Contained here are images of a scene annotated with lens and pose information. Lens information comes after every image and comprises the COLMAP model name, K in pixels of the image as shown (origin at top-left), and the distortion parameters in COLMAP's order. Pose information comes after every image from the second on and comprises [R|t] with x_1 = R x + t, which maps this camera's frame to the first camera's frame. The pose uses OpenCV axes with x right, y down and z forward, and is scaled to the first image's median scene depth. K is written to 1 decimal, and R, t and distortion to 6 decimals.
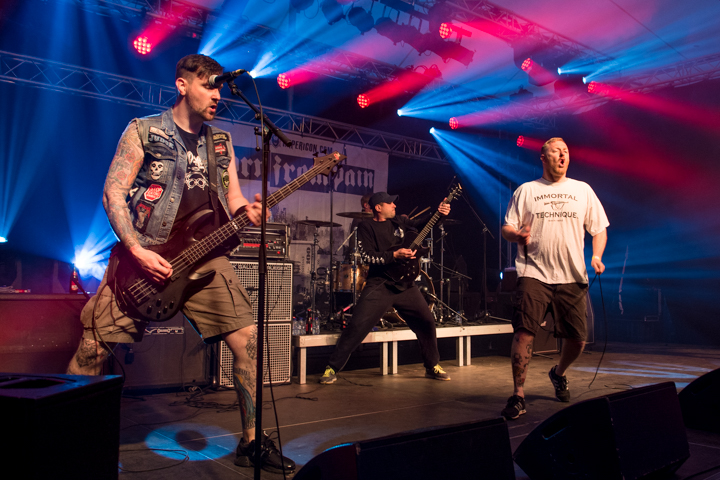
lens RADIAL K [[622.6, 0, 388.1], [0, 622.6, 238.0], [0, 0, 1]] dist [-0.005357, -0.000299]
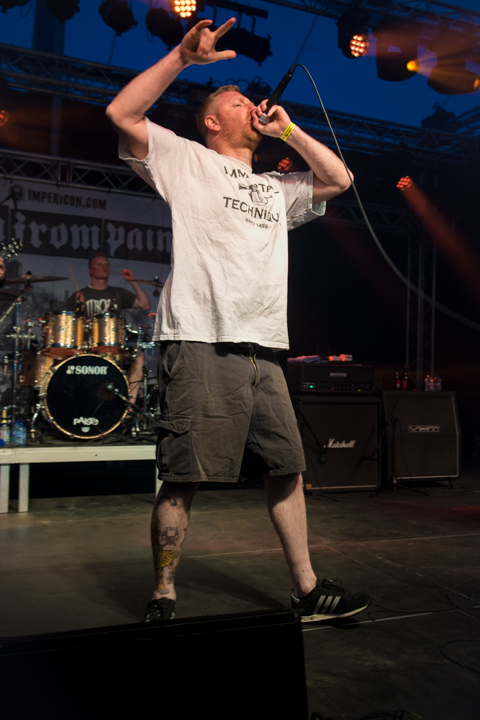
lens RADIAL K [[668.5, 0, 240.0], [0, 668.5, 360.0], [0, 0, 1]] dist [0.000915, 0.001540]
pose [[0.952444, 0.002320, -0.304706, 0.394500], [0.008775, 0.999347, 0.035039, 0.027694], [0.304588, -0.036046, 0.951802, 0.342710]]
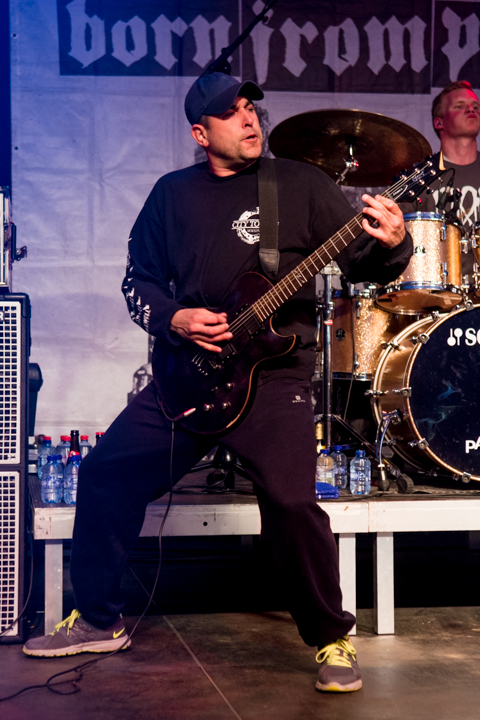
lens RADIAL K [[1518.2, 0, 240.0], [0, 1518.2, 360.0], [0, 0, 1]] dist [0.221130, 0.036496]
pose [[0.866121, -0.005156, -0.499808, 0.299712], [0.044055, 0.996843, 0.066059, 0.017924], [0.497889, -0.079235, 0.863613, 0.250879]]
